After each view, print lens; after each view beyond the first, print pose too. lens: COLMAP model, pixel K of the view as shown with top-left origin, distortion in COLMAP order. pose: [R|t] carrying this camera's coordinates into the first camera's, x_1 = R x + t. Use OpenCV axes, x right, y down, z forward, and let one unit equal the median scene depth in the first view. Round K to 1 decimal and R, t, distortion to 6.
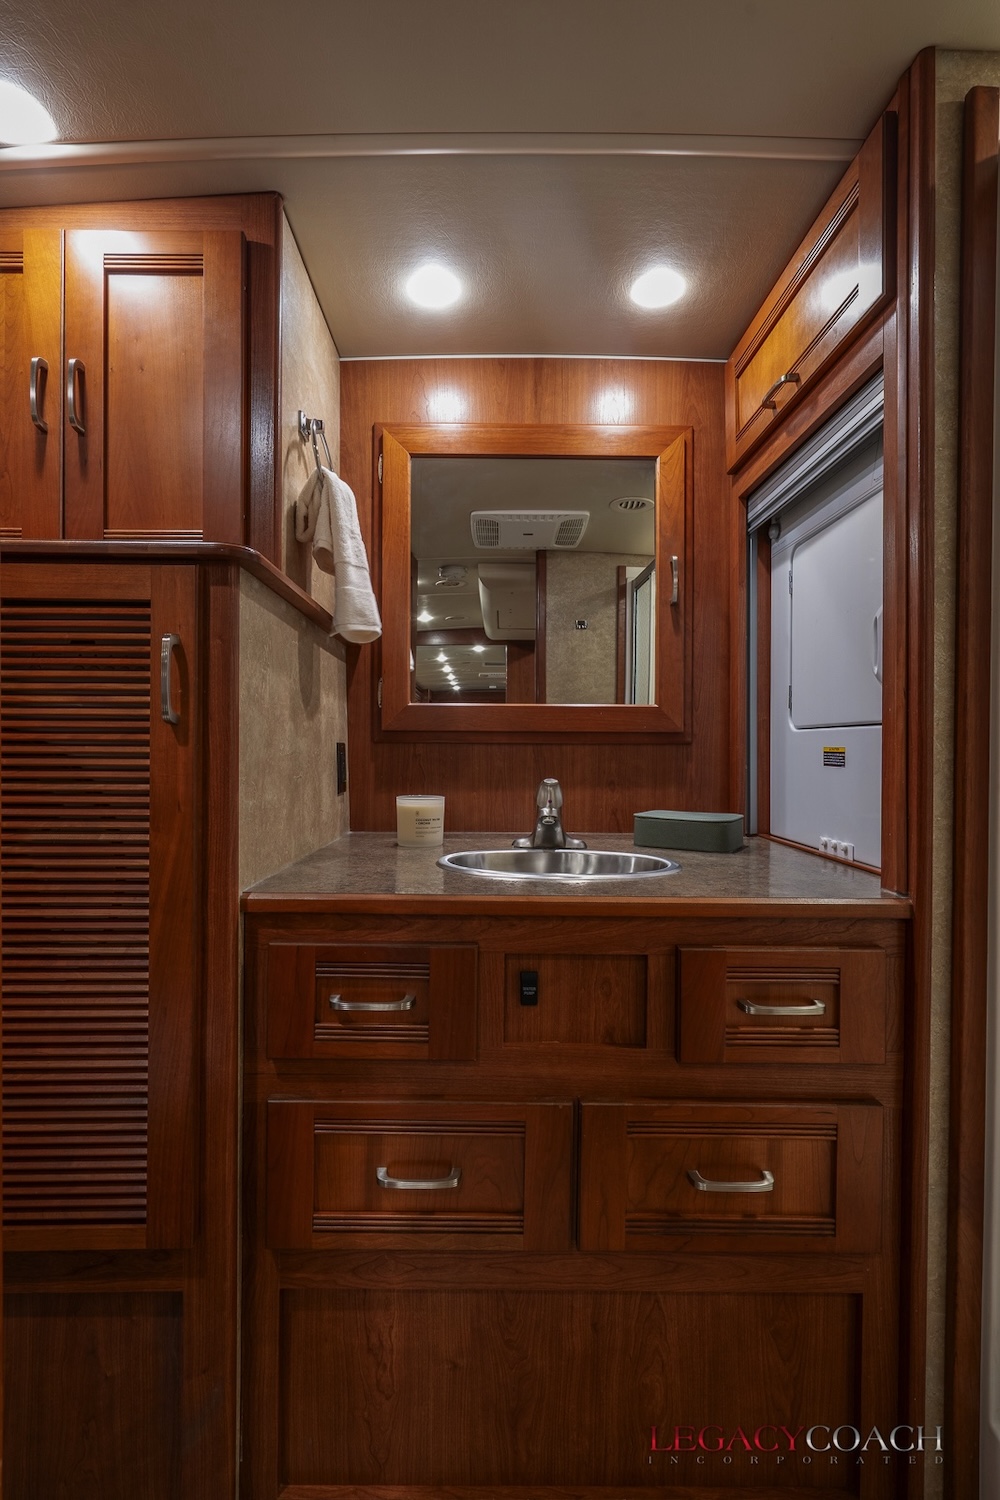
lens RADIAL K [[689.3, 0, 500.0], [0, 689.3, 750.0], [0, 0, 1]] dist [0.000284, 0.000223]
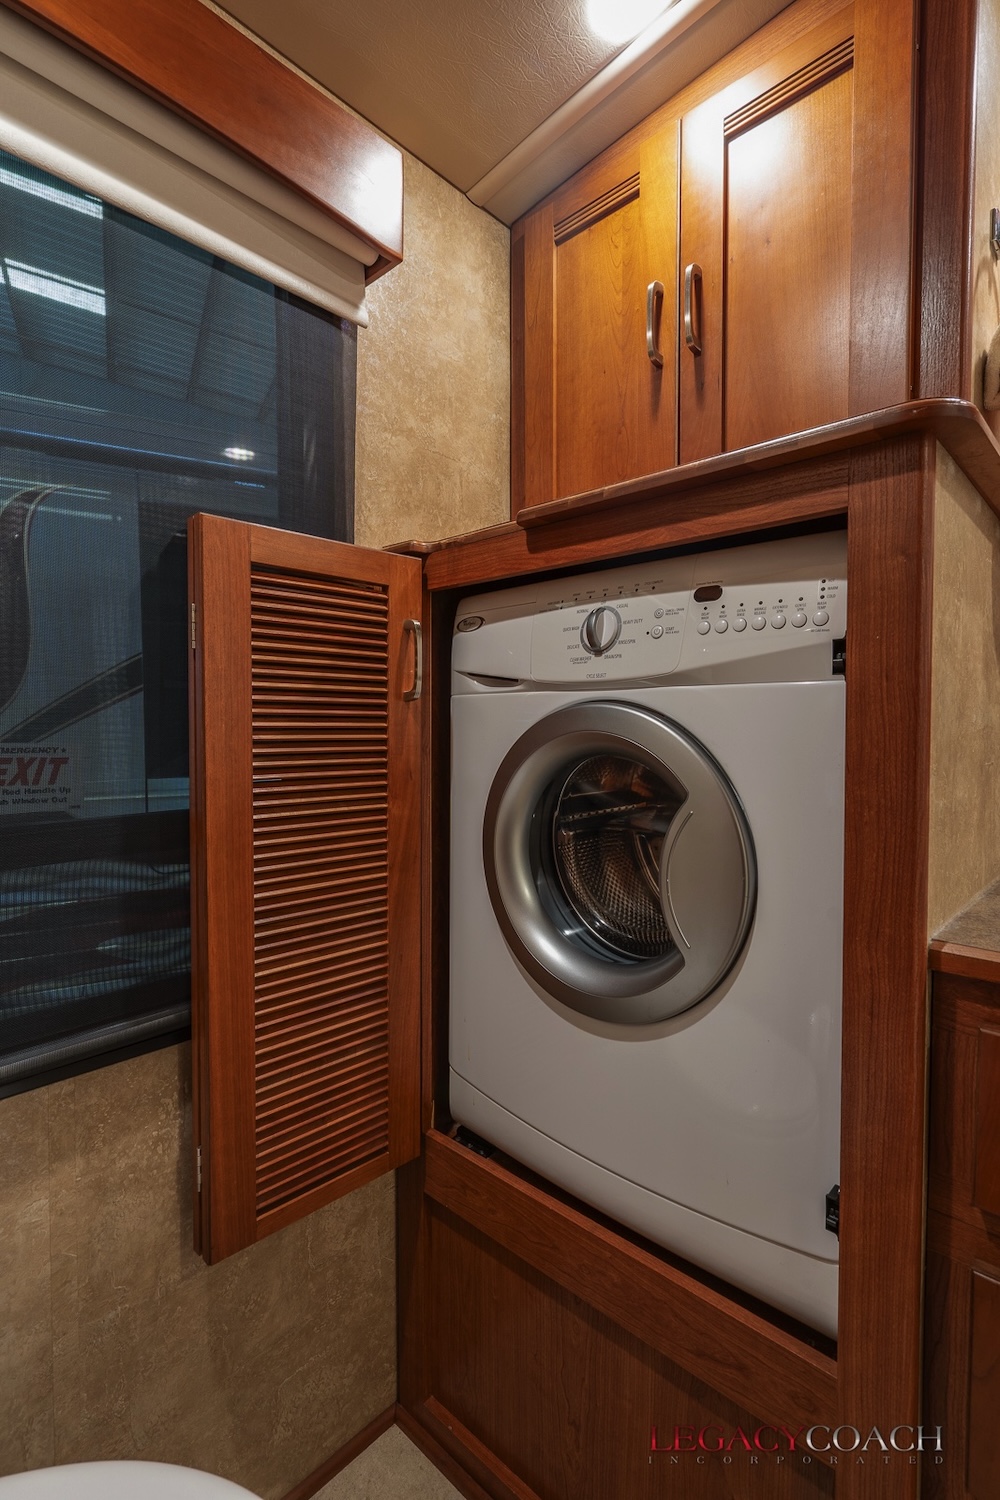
lens RADIAL K [[672.1, 0, 491.5], [0, 672.1, 729.9], [0, 0, 1]] dist [0.001883, 0.000335]
pose [[0.704250, 0.000007, -0.709952, -0.192745], [0.004669, 0.999978, 0.004642, 0.001405], [0.709937, -0.006584, 0.704235, 0.226255]]
